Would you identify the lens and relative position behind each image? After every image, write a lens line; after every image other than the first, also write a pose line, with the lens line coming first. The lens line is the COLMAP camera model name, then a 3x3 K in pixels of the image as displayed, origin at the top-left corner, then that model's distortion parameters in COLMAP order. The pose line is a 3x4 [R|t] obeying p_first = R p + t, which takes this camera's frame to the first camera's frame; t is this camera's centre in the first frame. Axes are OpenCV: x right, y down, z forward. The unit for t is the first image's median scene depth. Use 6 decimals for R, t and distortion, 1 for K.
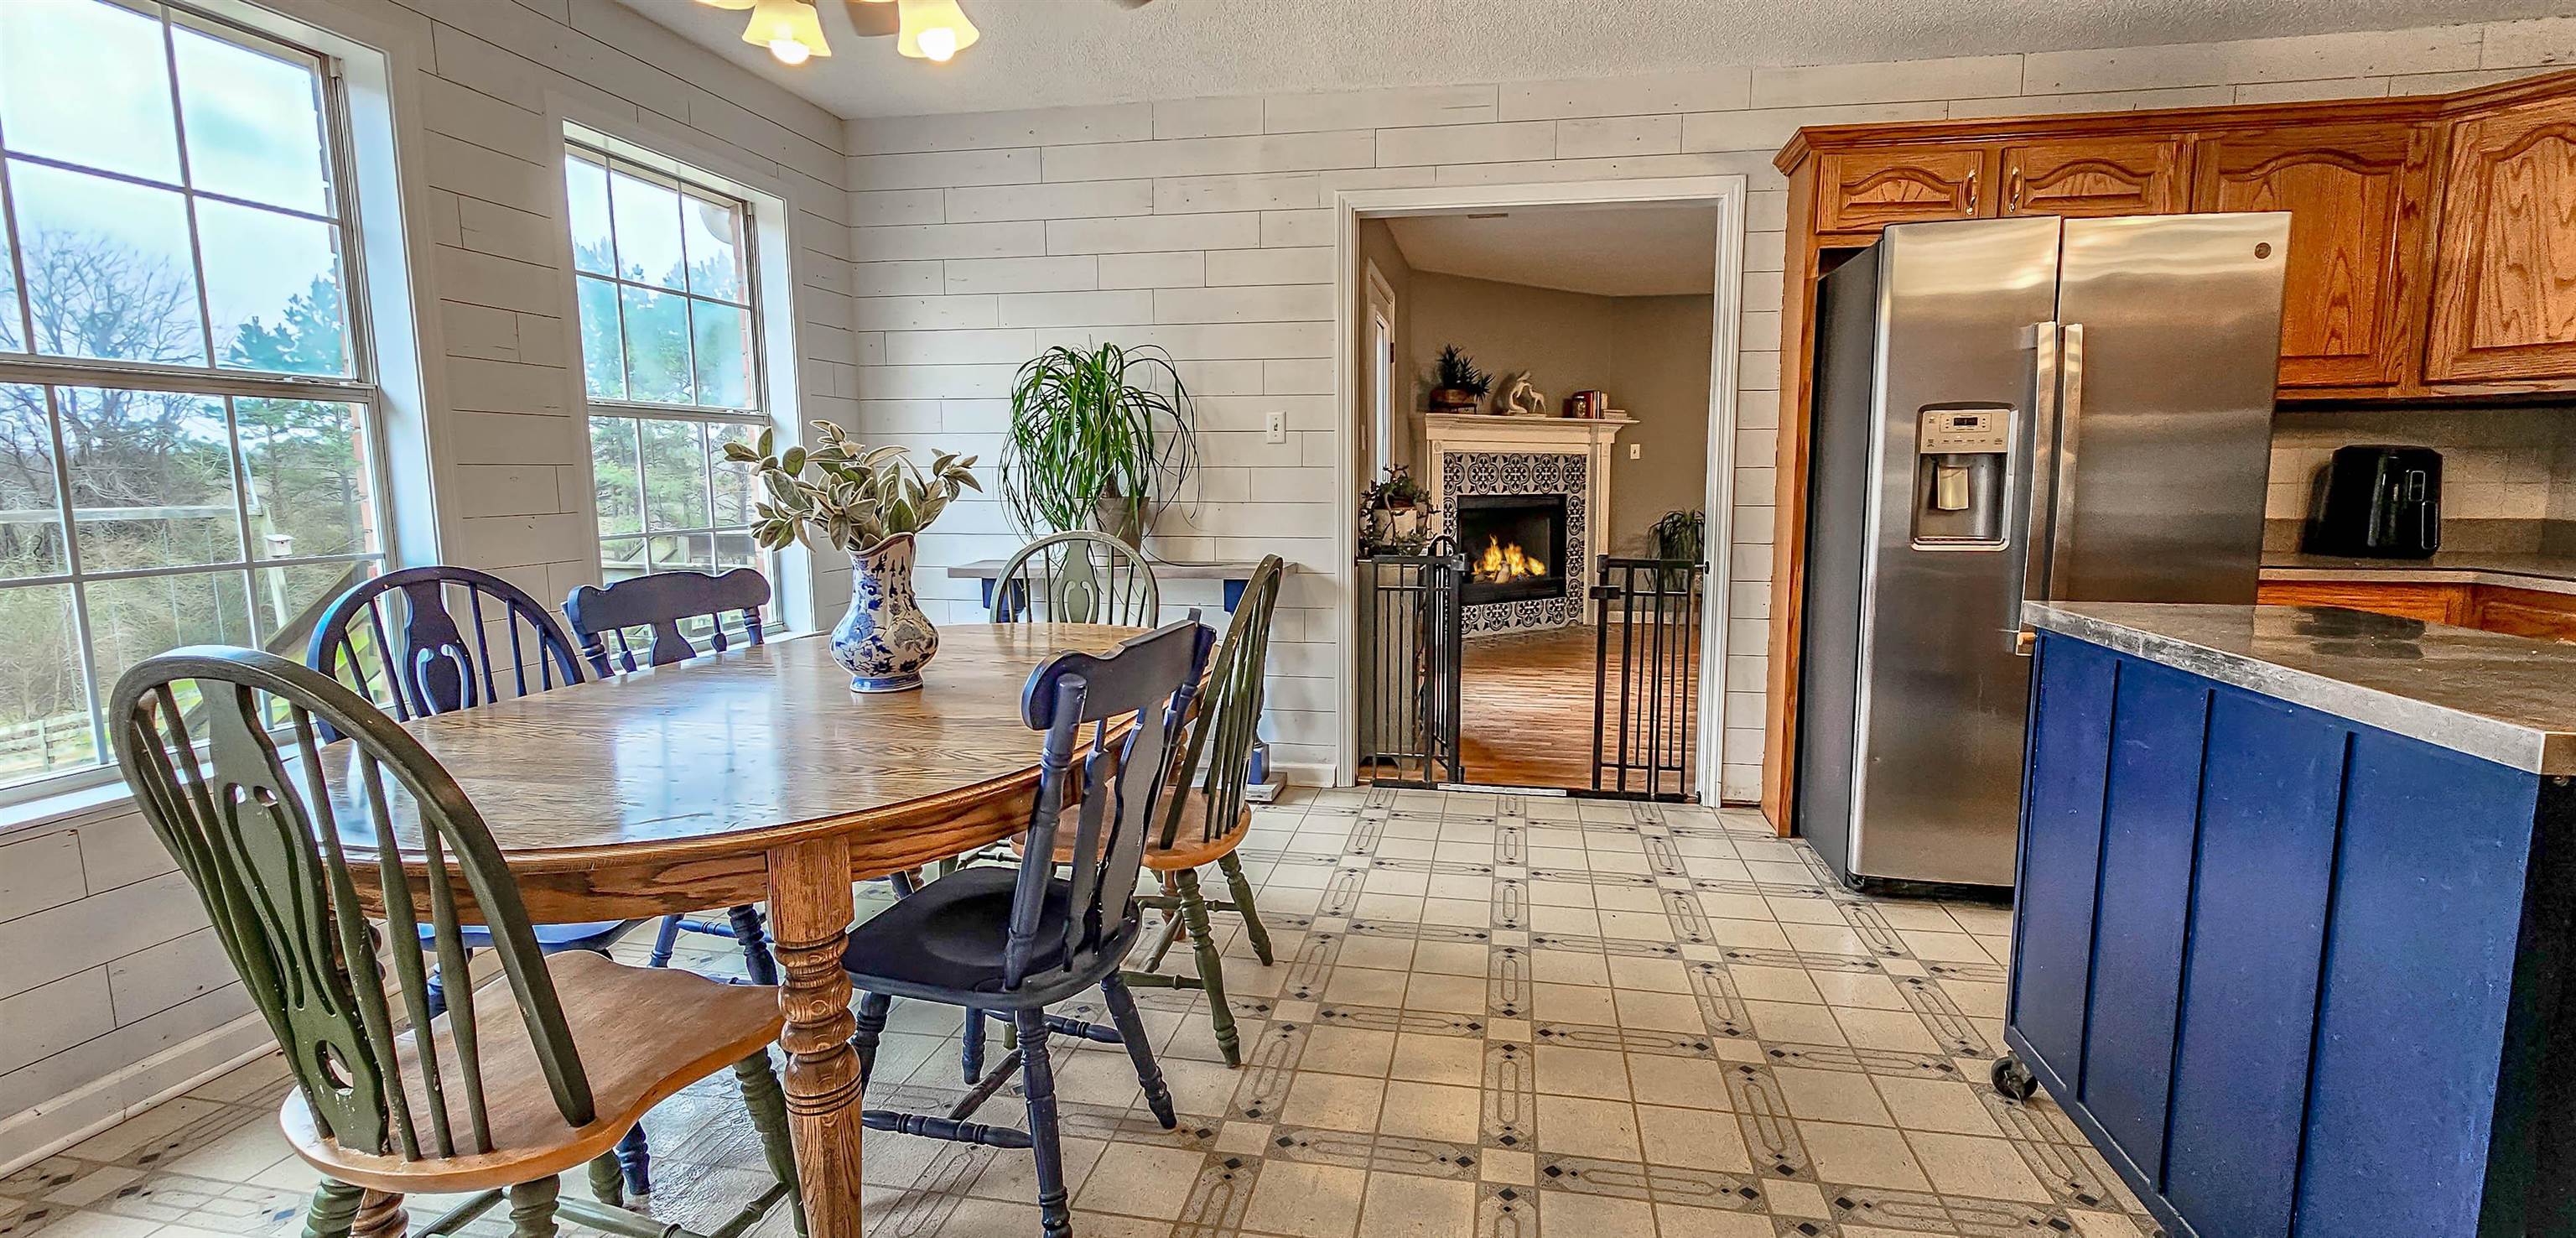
lens RADIAL K [[1089.4, 0, 1314.2], [0, 1089.4, 607.2], [0, 0, 1]] dist [-0.001682, 0.000799]
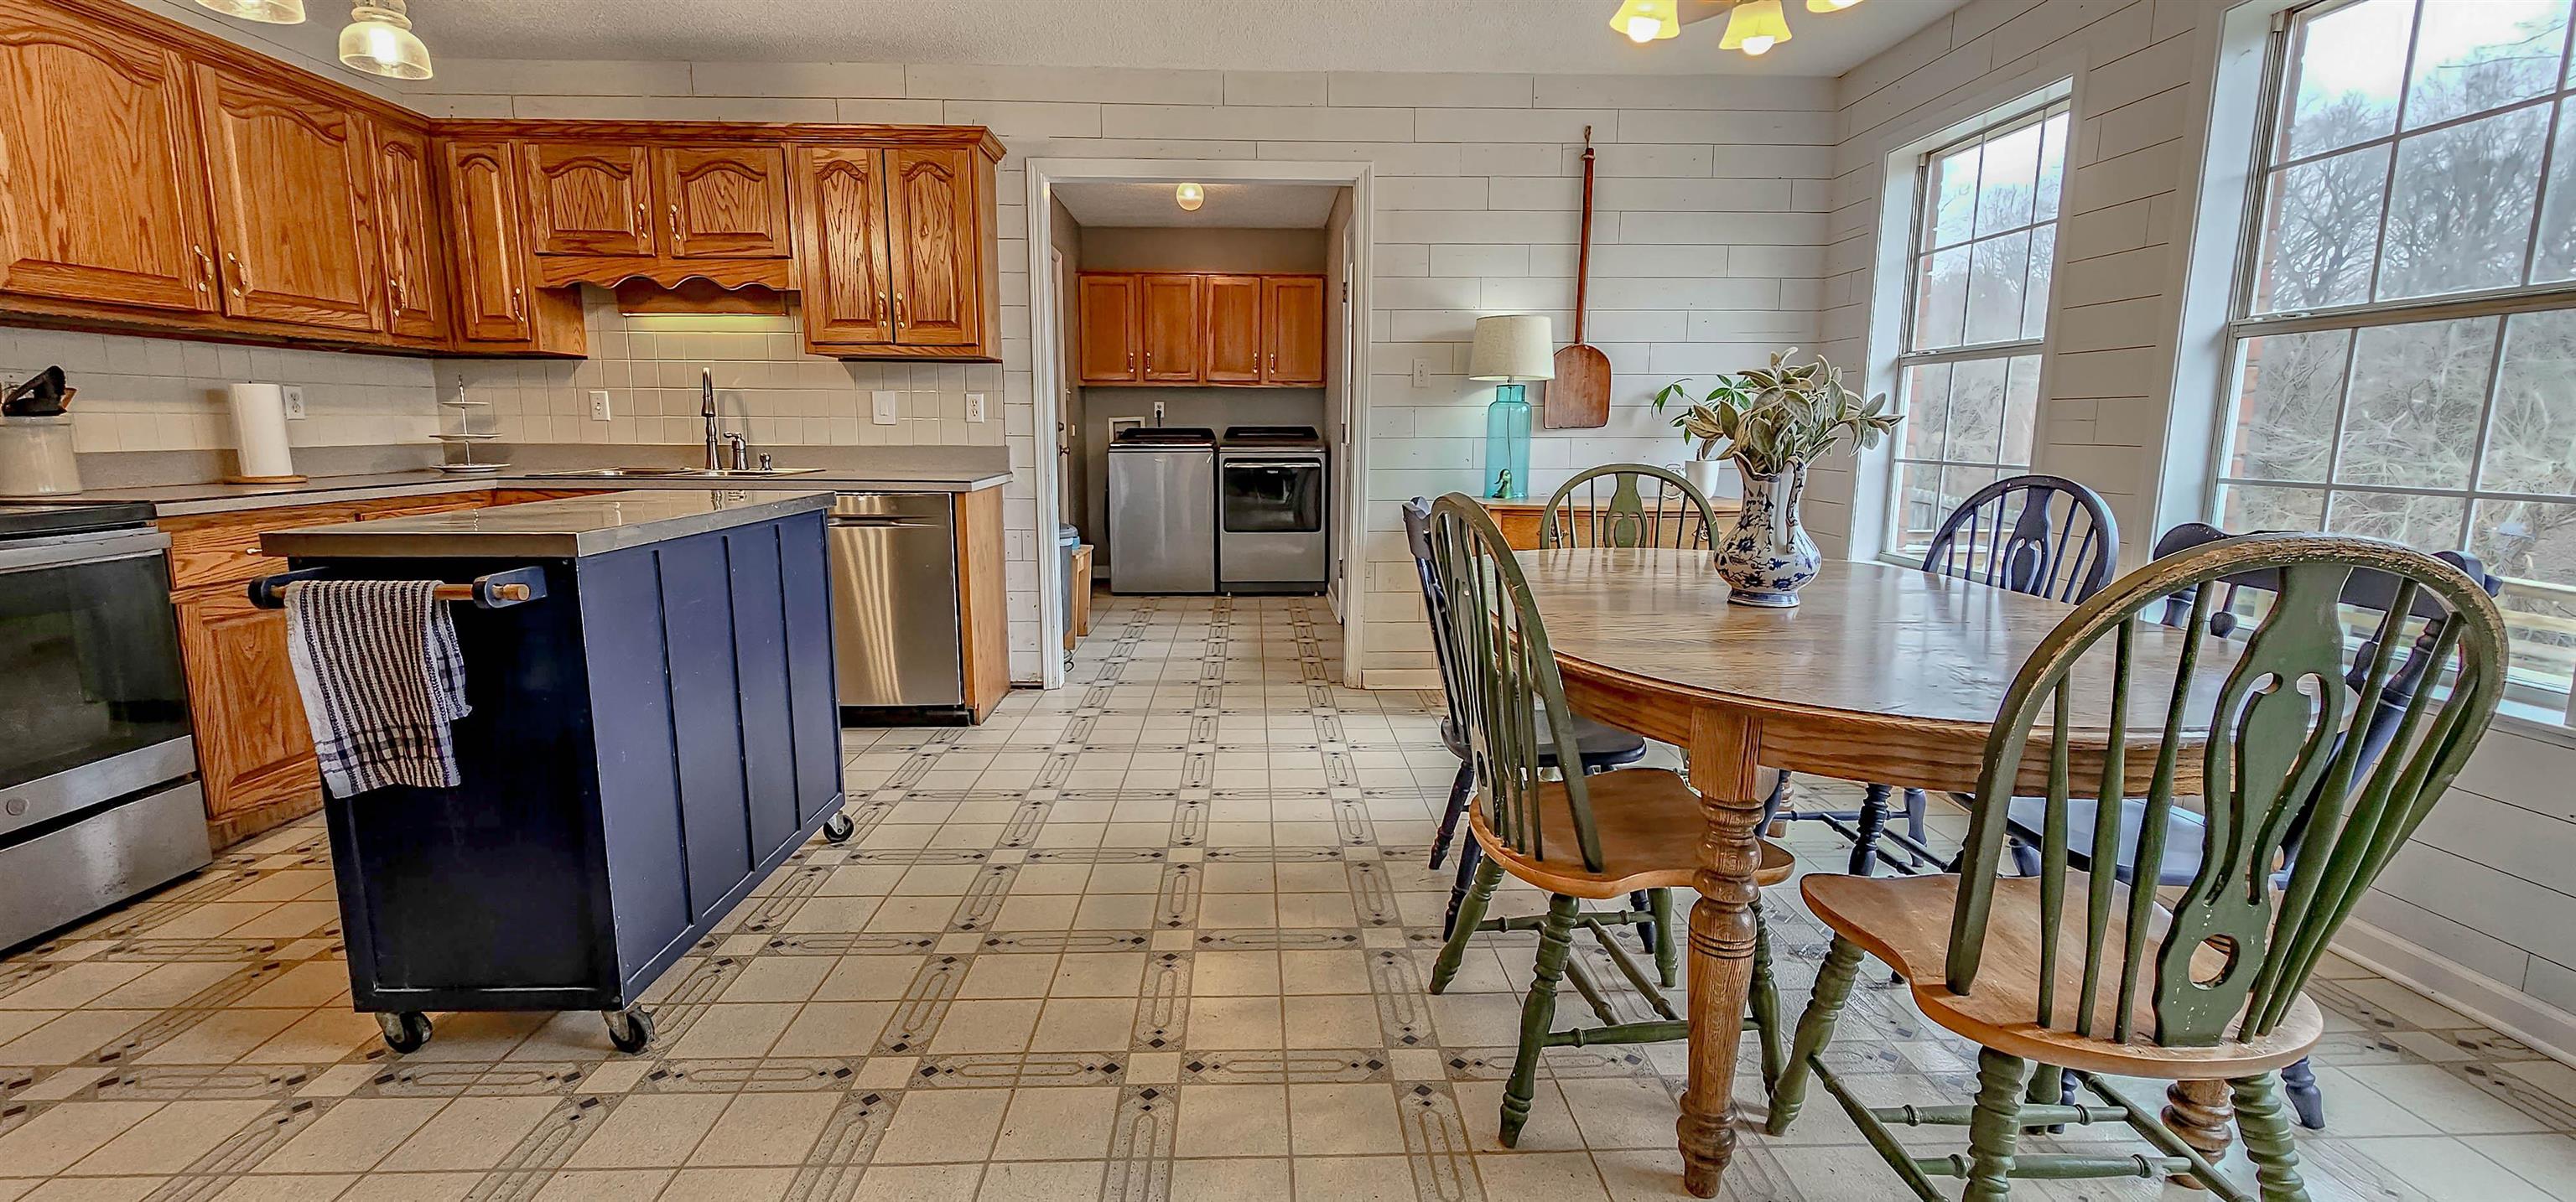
lens RADIAL K [[1058.4, 0, 1275.7], [0, 1058.4, 590.4], [0, 0, 1]] dist [-0.001603, 0.000175]
pose [[-0.979690, 0.029112, -0.198395, 0.183616], [-0.026967, 0.961288, 0.274221, -0.142025], [0.198698, 0.274002, -0.940979, 1.298499]]
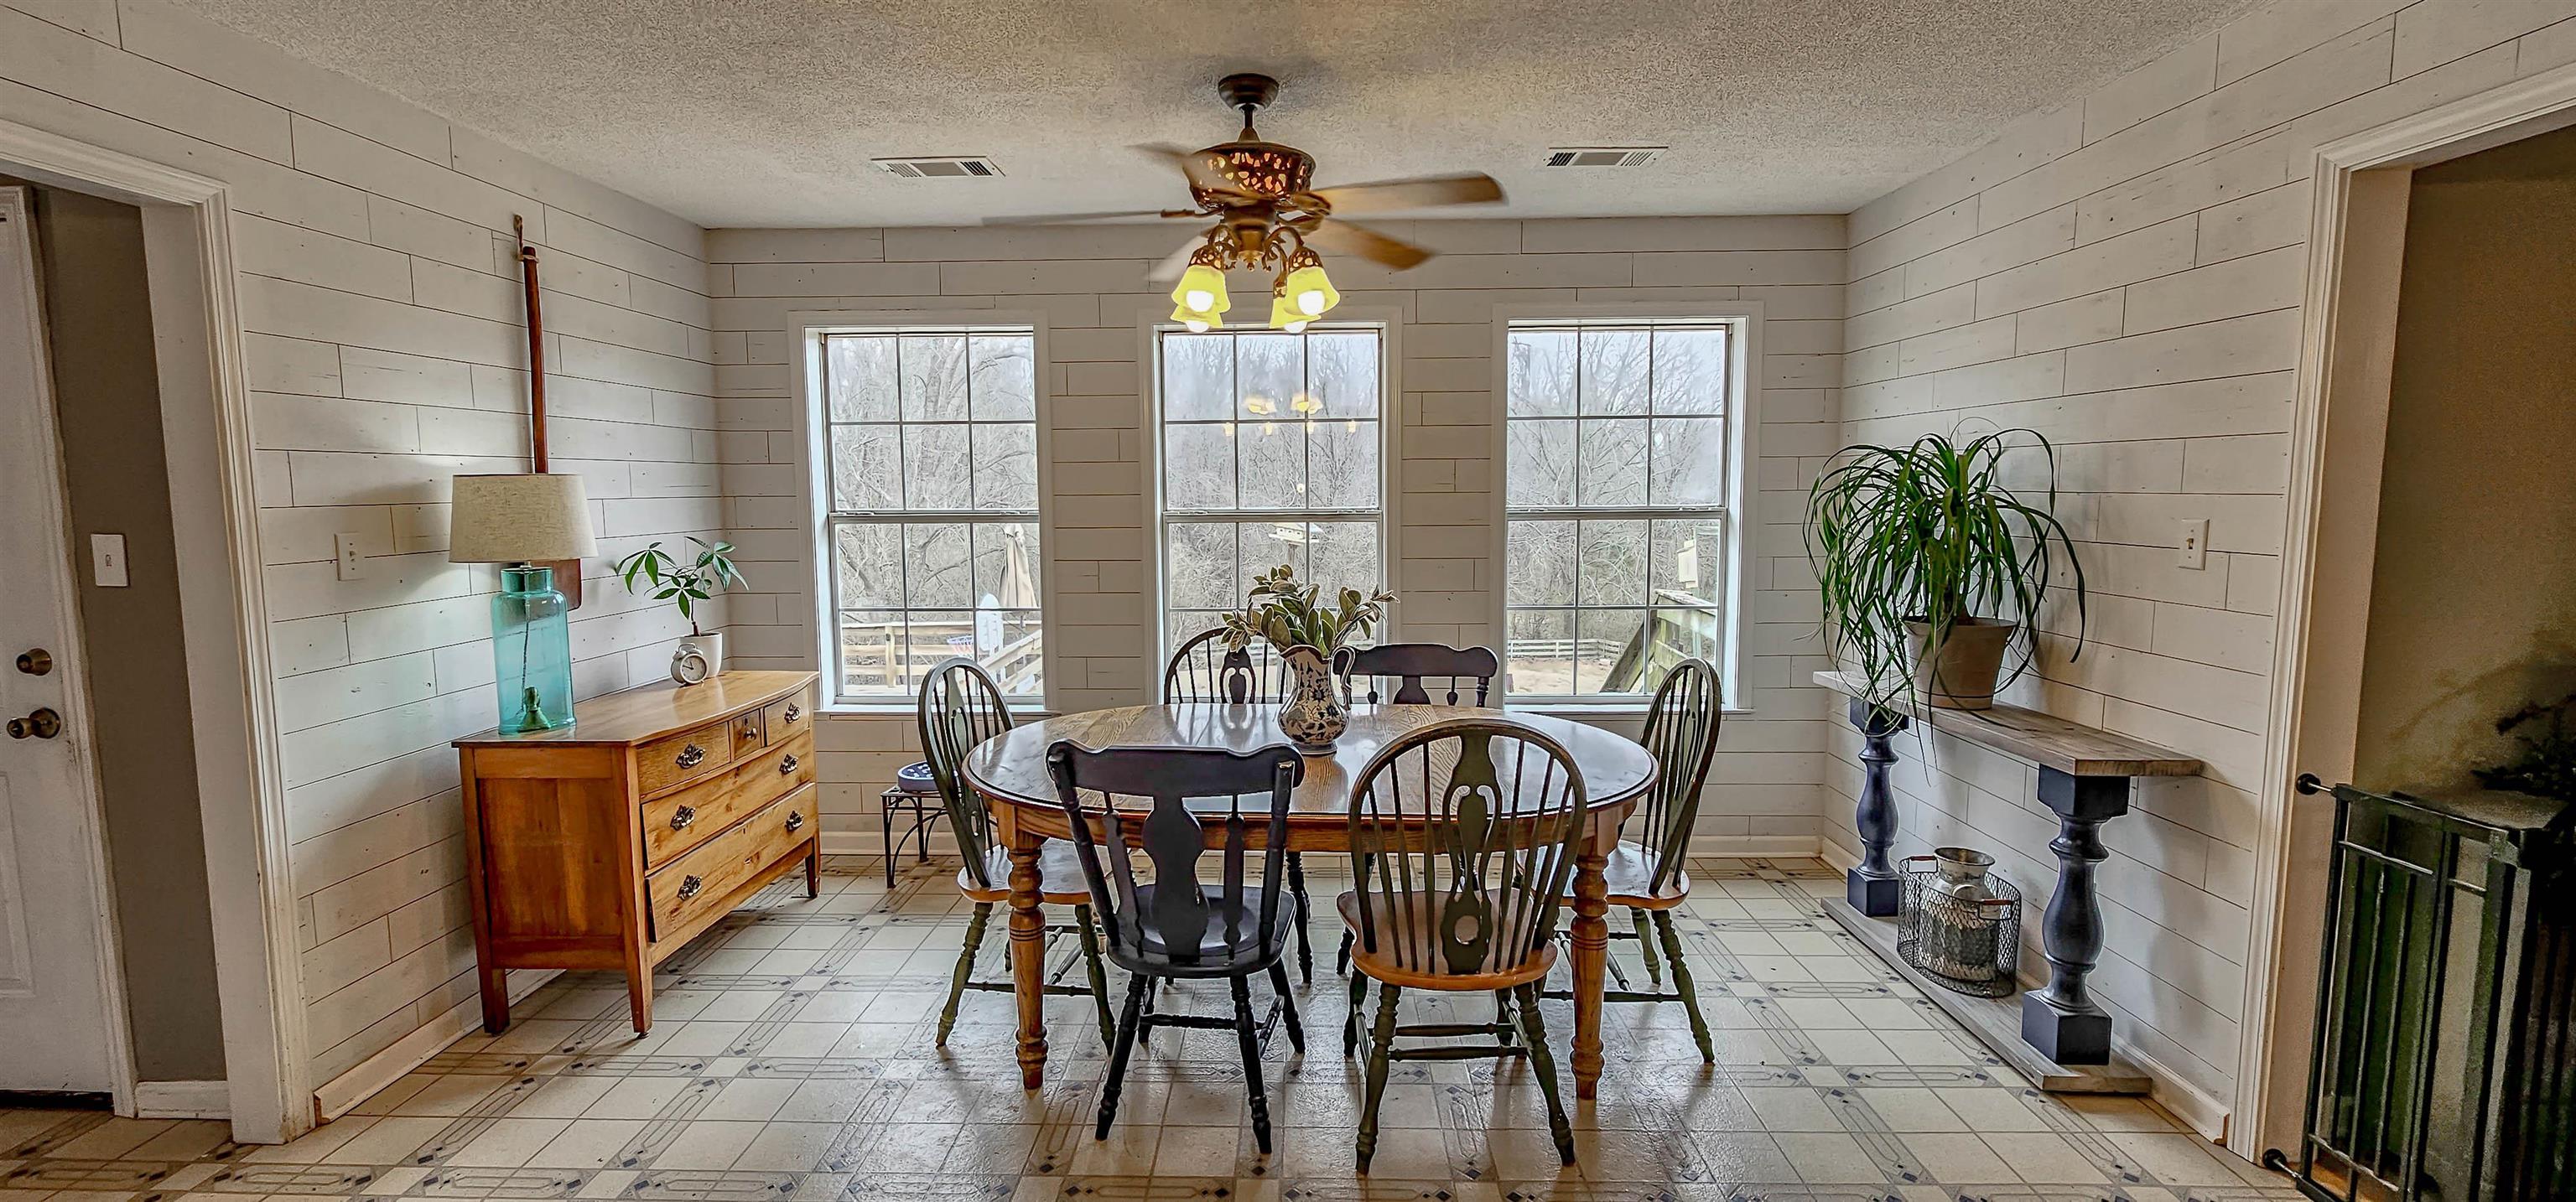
lens RADIAL K [[1058.4, 0, 1299.0], [0, 1058.4, 583.4], [0, 0, 1]] dist [-0.001603, 0.000175]
pose [[0.152692, 0.088293, -0.984322, 0.657696], [-0.116889, 0.990623, 0.070726, -0.164849], [0.981337, 0.104257, 0.161581, 0.518020]]
